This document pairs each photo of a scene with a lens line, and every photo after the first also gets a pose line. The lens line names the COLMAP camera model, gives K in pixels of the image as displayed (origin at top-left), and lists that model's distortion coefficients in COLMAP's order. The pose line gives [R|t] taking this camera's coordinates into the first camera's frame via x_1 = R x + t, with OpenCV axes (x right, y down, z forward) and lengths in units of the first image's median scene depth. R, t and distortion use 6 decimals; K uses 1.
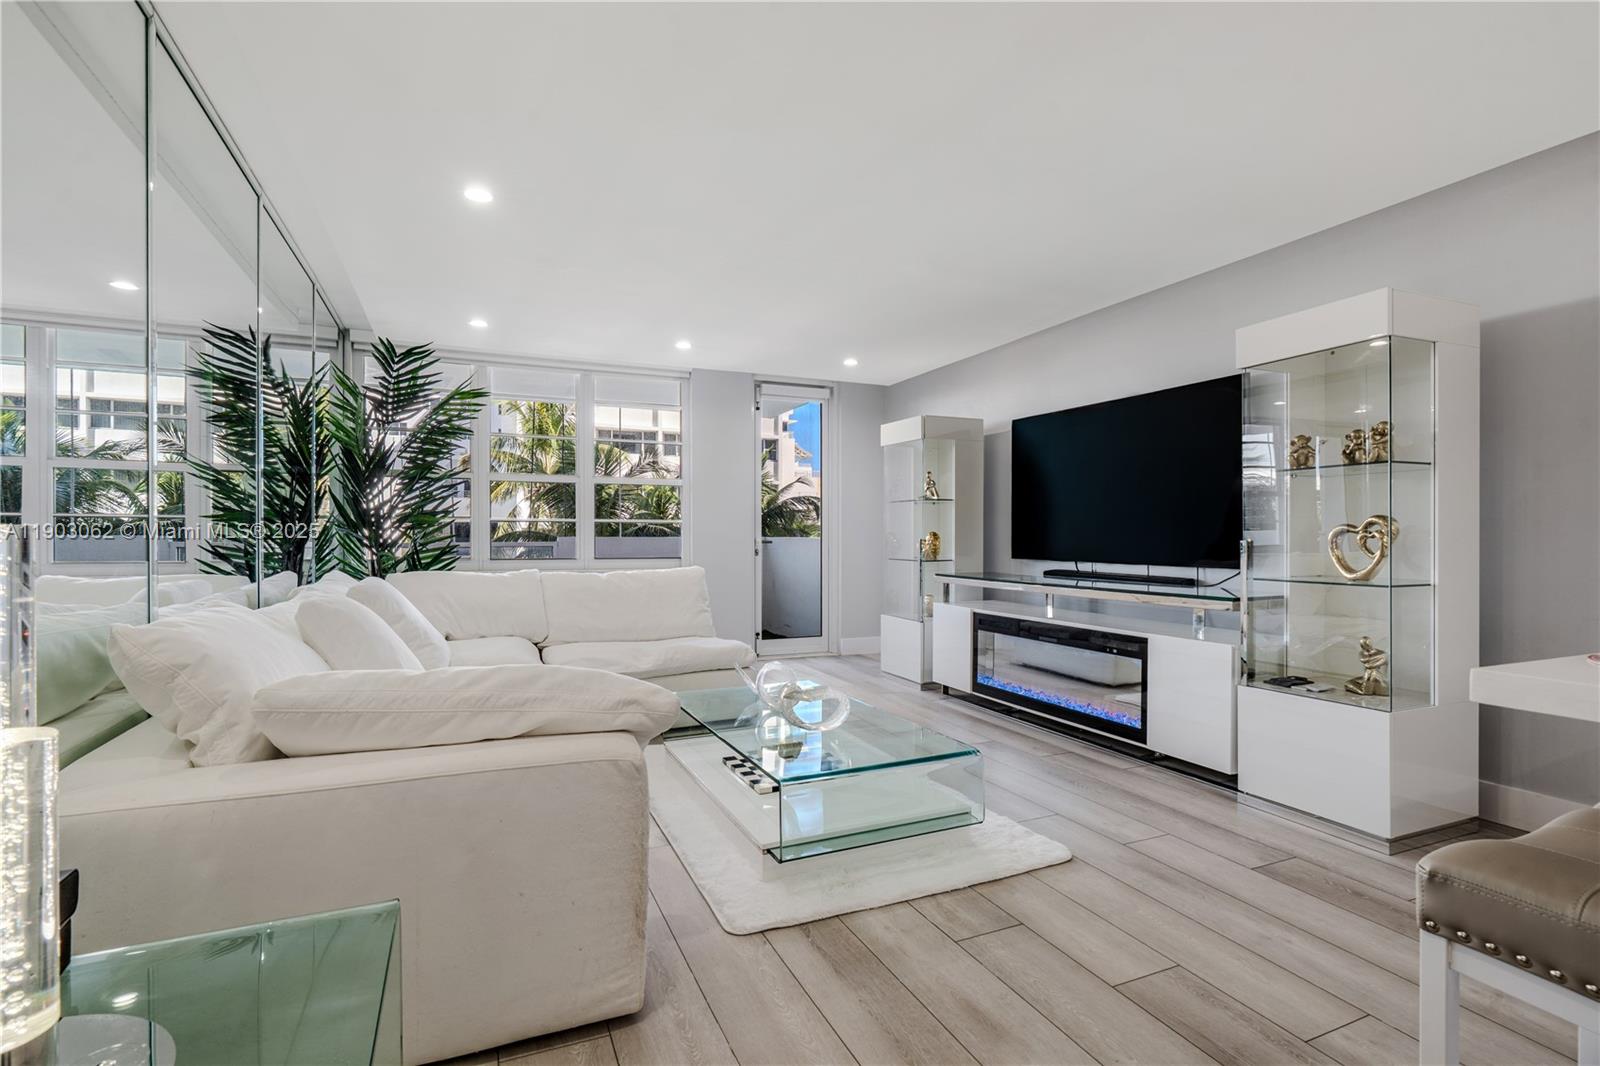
lens RADIAL K [[742.6, 0, 785.0], [0, 742.6, 541.9], [0, 0, 1]] dist [-0.010501, 0.001064]
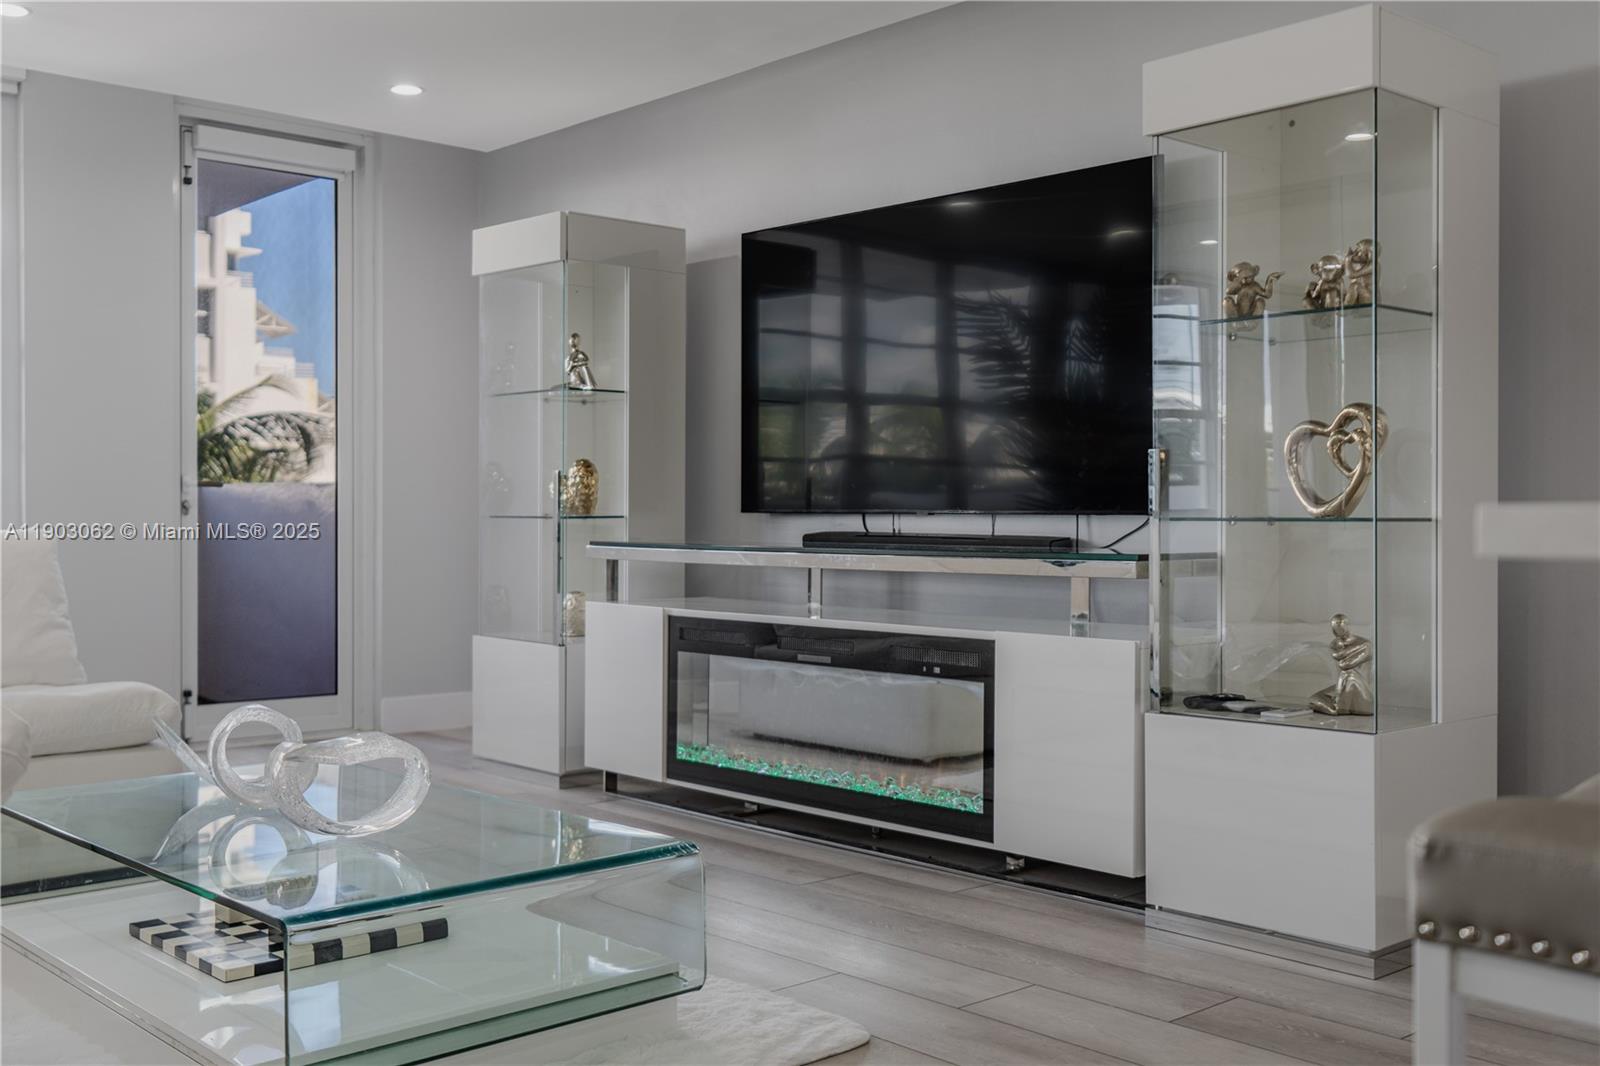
lens RADIAL K [[1604.0, 0, 800.0], [0, 1604.0, 533.0], [0, 0, 1]] dist [-0.005886, -0.018329]
pose [[0.941968, -0.000538, 0.335703, -0.021173], [-0.000149, 0.999998, 0.002019, 0.042817], [-0.335703, -0.001951, 0.941966, -0.026068]]
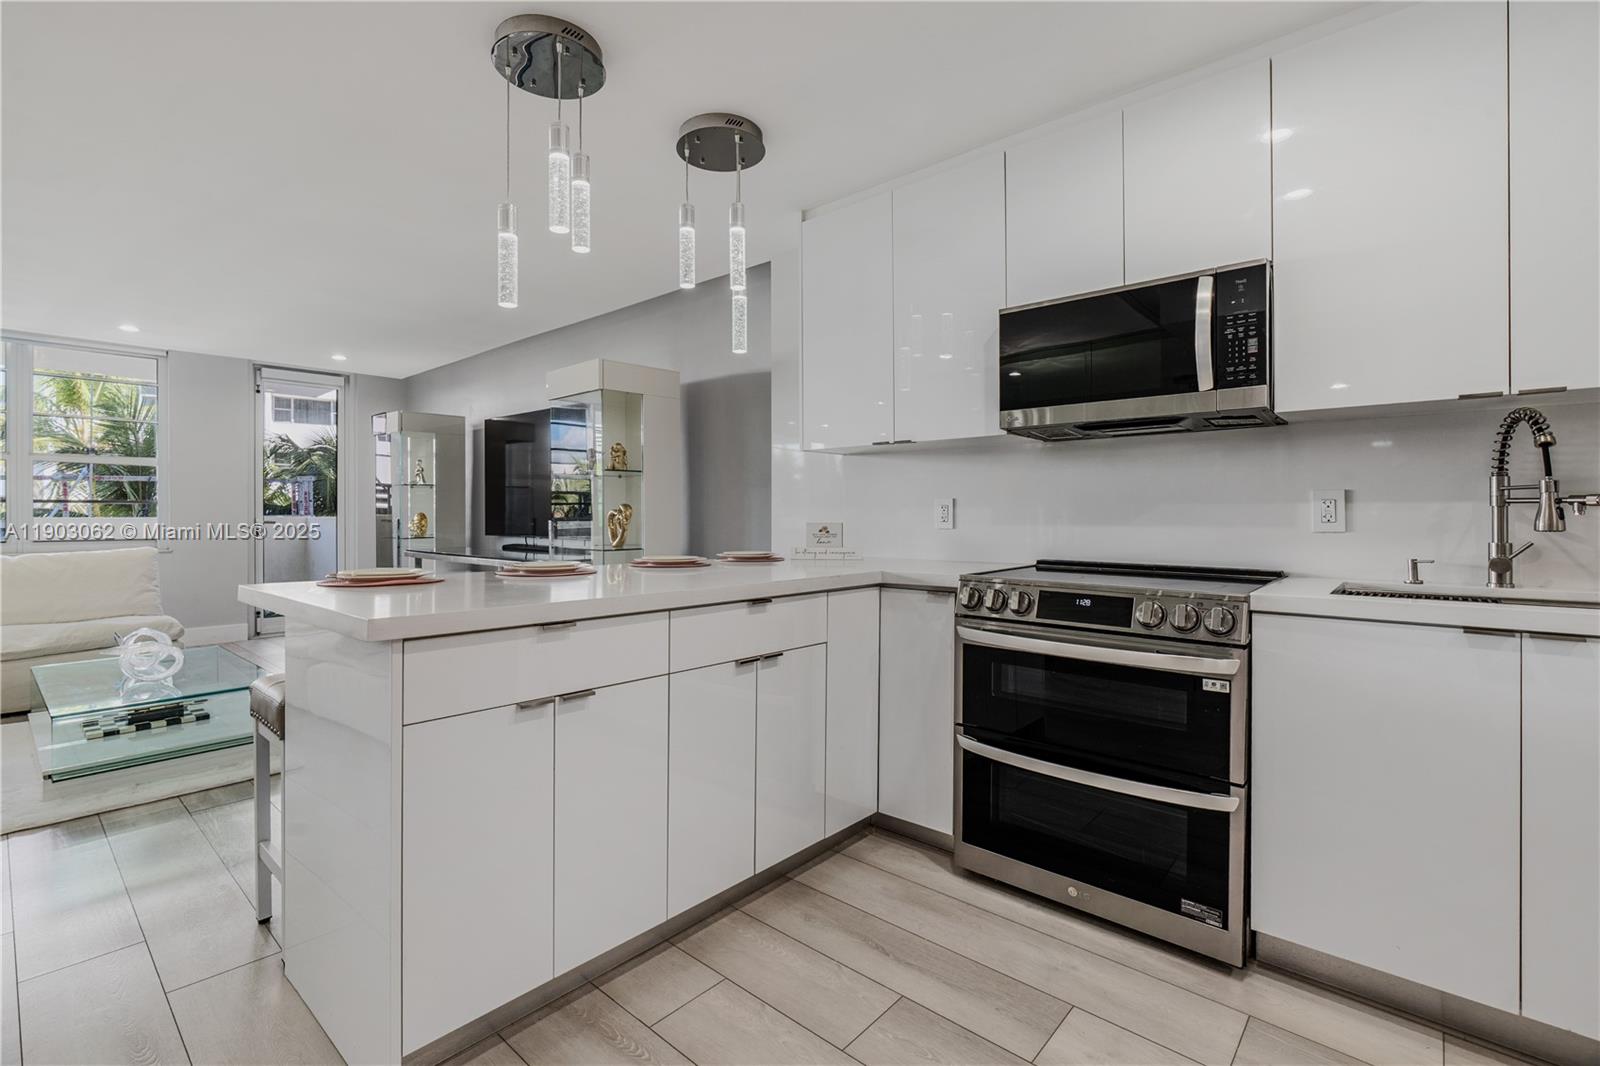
lens RADIAL K [[729.9, 0, 797.1], [0, 729.9, 516.9], [0, 0, 1]] dist [-0.003183, 0.000607]
pose [[0.906725, -0.002568, 0.421715, 0.336788], [0.004039, 0.999988, -0.002596, -0.002906], [-0.421704, 0.004057, 0.906725, -0.347692]]
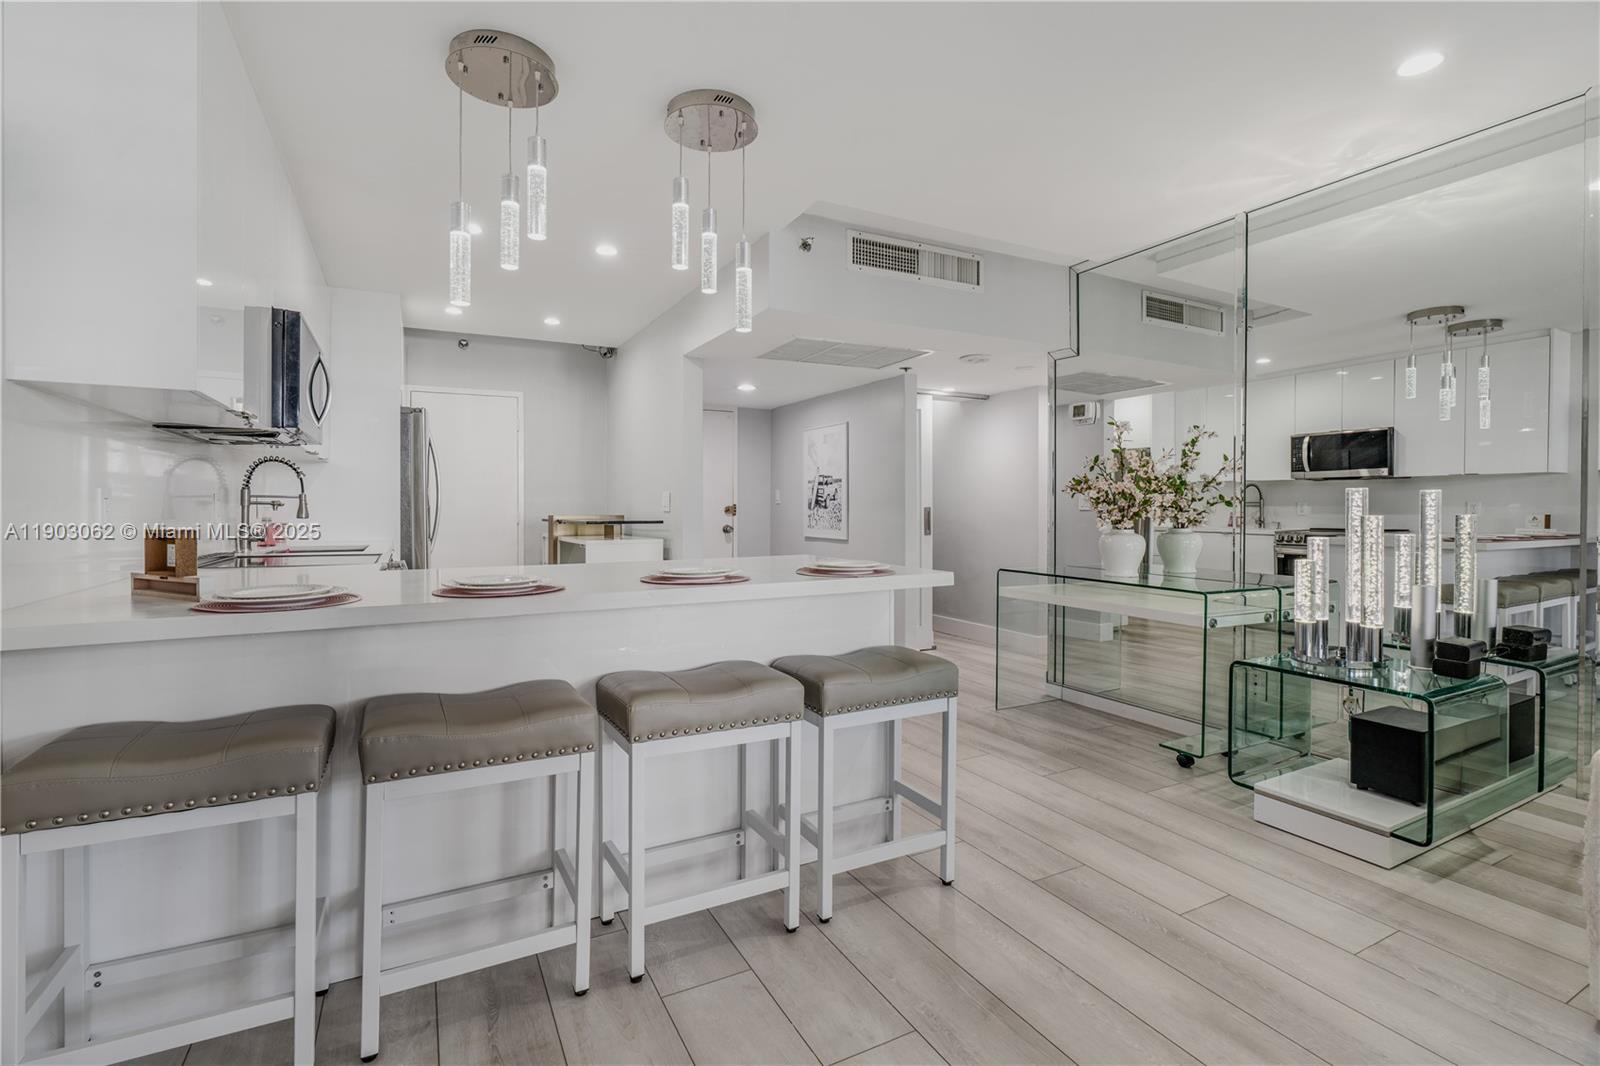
lens RADIAL K [[730.4, 0, 791.1], [0, 730.4, 508.3], [0, 0, 1]] dist [-0.006986, 0.005675]
pose [[-0.997136, -0.005270, -0.075444, 0.371143], [-0.005927, 0.999946, 0.008490, -0.012374], [0.075395, 0.008913, -0.997114, 0.761837]]
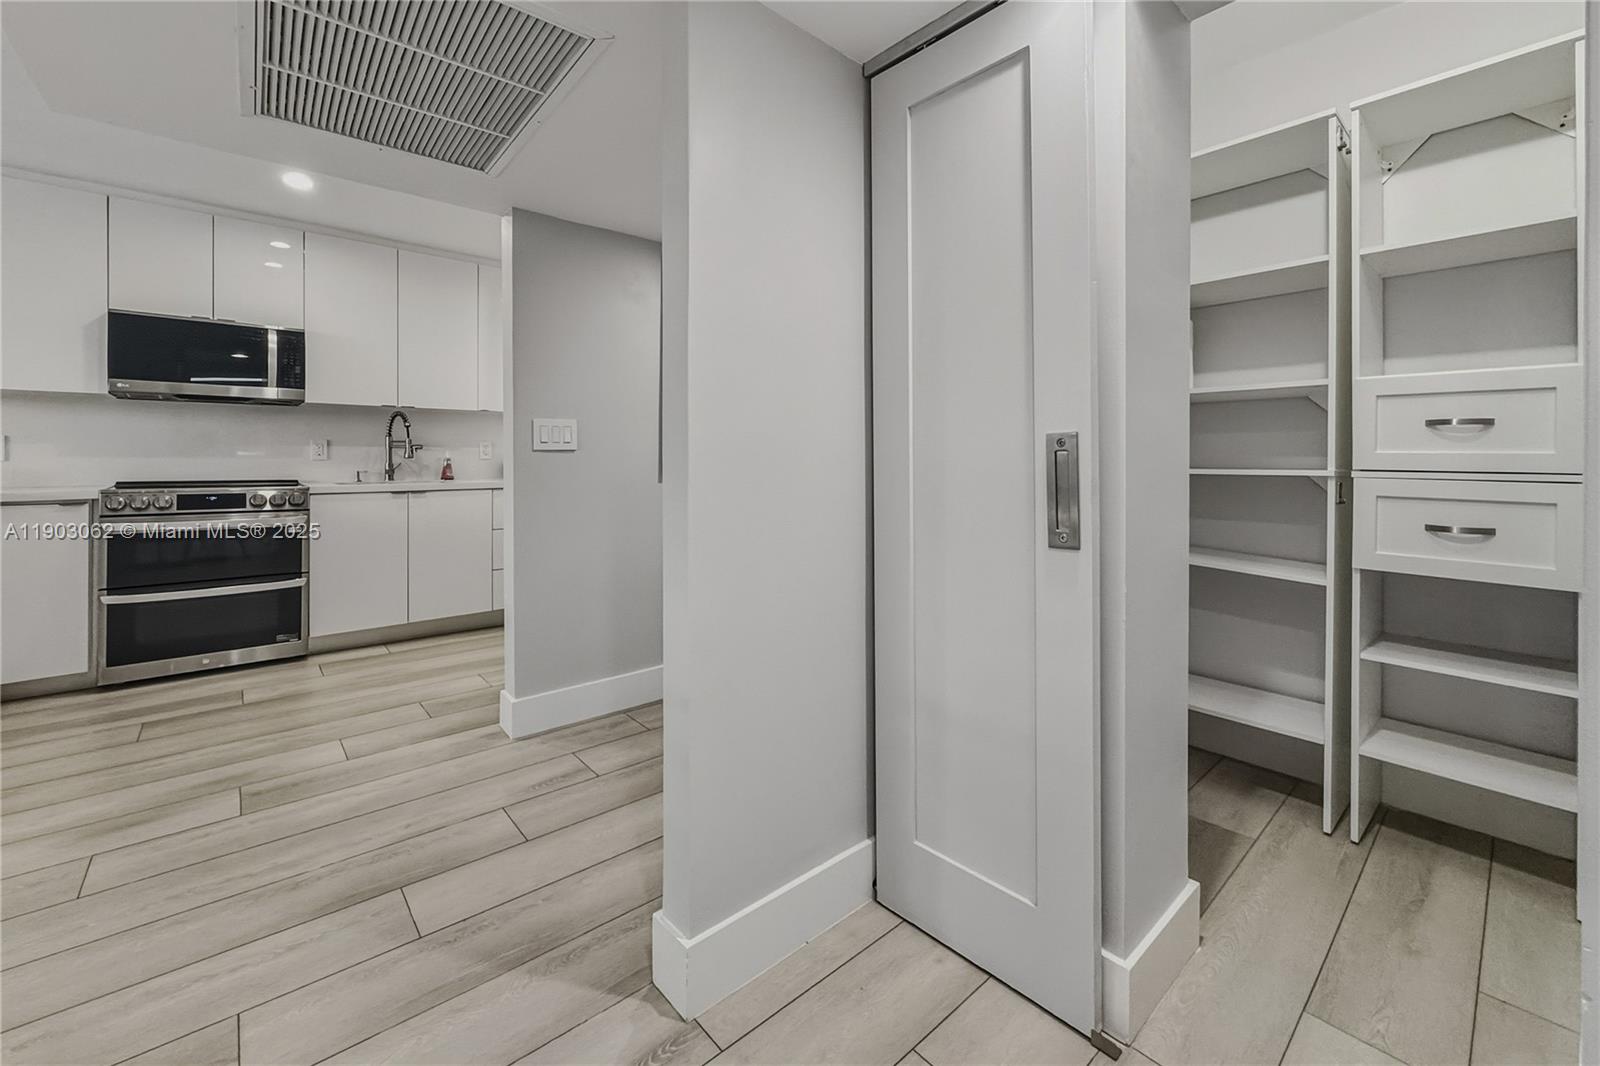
lens RADIAL K [[647.0, 0, 799.5], [0, 647.0, 459.5], [0, 0, 1]] dist [-0.001147, -0.000412]
pose [[-0.306964, -0.003393, 0.951715, -0.255422], [0.003048, 0.999985, 0.004548, 0.005614], [-0.951716, 0.004297, -0.306949, -0.423352]]
